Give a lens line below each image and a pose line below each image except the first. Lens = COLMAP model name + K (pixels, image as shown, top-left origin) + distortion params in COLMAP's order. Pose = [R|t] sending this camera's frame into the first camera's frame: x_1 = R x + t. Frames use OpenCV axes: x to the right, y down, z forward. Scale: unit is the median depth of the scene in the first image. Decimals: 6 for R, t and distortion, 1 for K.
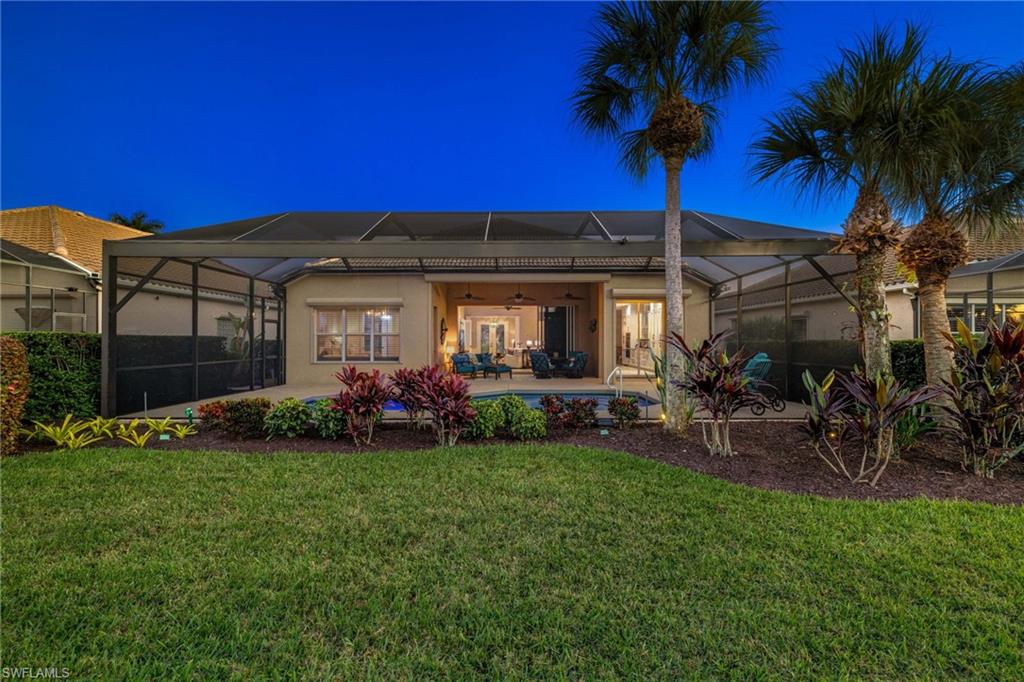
lens RADIAL K [[423.1, 0, 512.0], [0, 423.1, 341.0], [0, 0, 1]] dist [-0.000978, -0.000033]
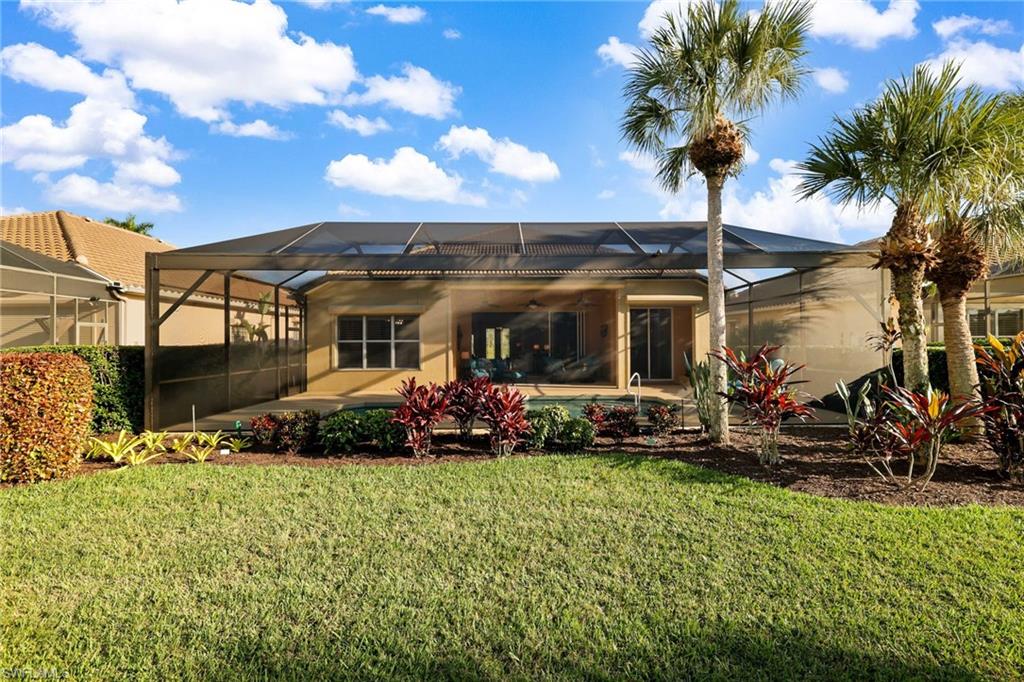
lens RADIAL K [[421.3, 0, 512.0], [0, 421.3, 341.0], [0, 0, 1]] dist [0.003759, 0.000441]
pose [[0.999492, -0.003141, 0.031727, -0.153844], [0.003151, 0.999995, -0.000260, -0.029849], [-0.031726, 0.000360, 0.999497, -0.022022]]
